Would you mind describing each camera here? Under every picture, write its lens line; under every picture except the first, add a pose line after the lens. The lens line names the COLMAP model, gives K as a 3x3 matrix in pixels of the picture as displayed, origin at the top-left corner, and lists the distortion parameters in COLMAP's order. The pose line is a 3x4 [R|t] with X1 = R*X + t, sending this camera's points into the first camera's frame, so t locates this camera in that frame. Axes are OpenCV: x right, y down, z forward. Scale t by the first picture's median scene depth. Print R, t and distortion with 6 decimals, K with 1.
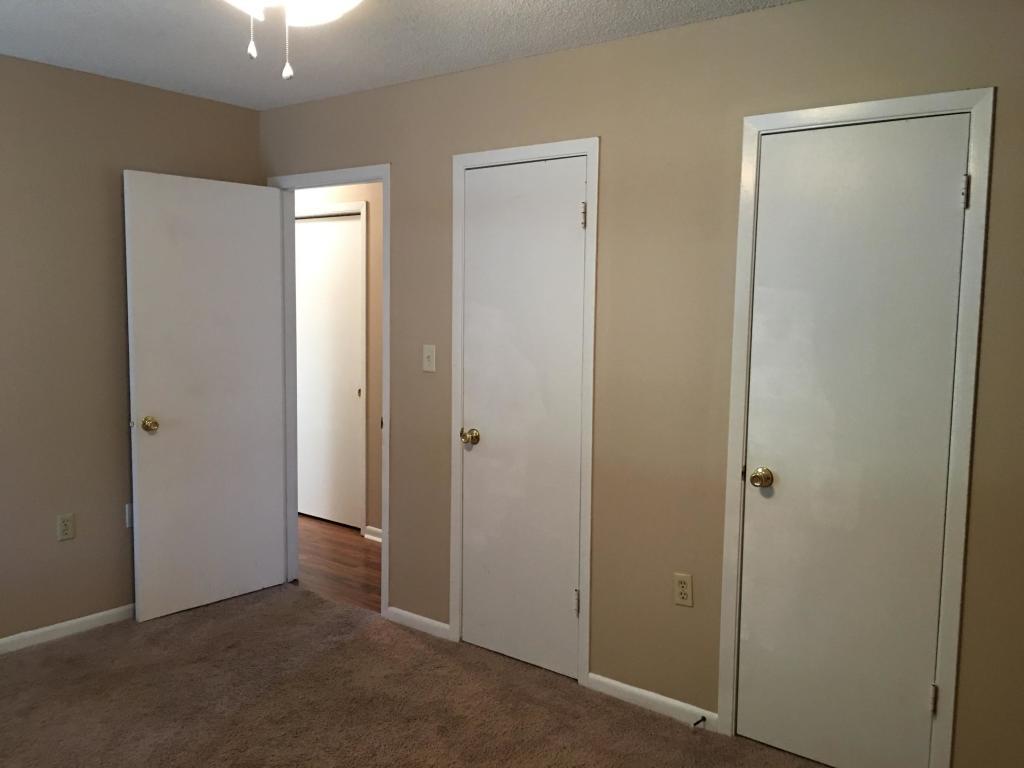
lens RADIAL K [[873.2, 0, 507.0], [0, 873.2, 381.4], [0, 0, 1]] dist [0.083893, -0.118753]
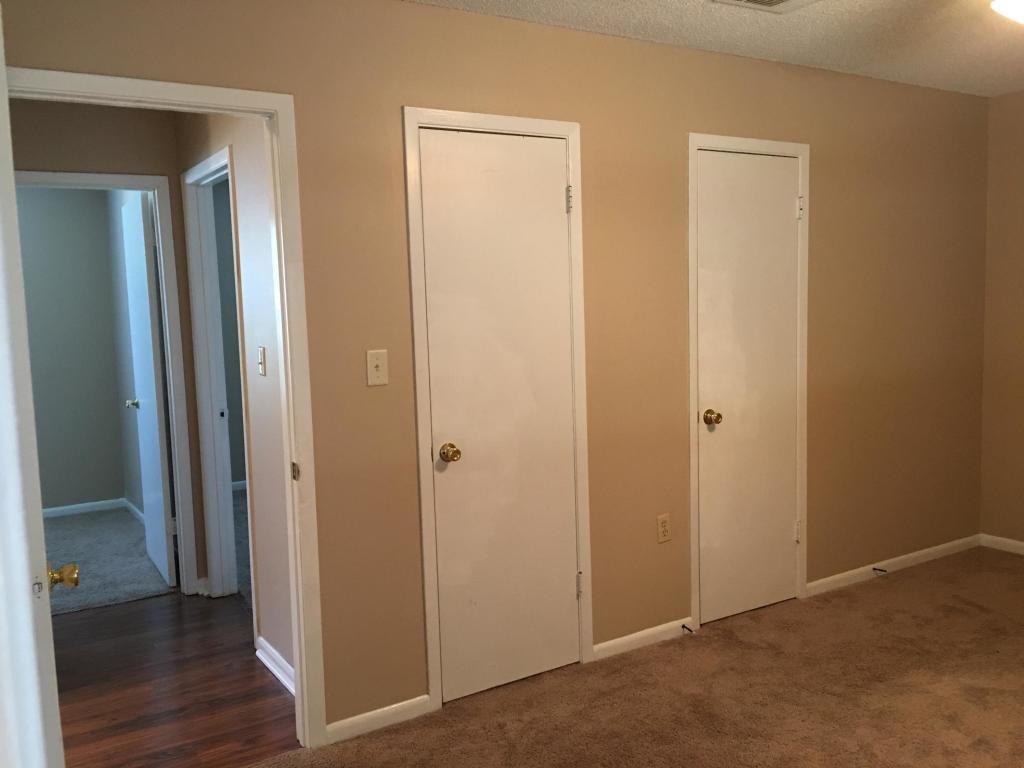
lens RADIAL K [[873.2, 0, 507.0], [0, 873.2, 381.4], [0, 0, 1]] dist [0.083893, -0.118753]
pose [[0.329076, -0.114699, 0.937312, -0.897487], [0.121332, 0.989504, 0.078488, -0.070399], [-0.936476, 0.087898, 0.339539, 0.744579]]
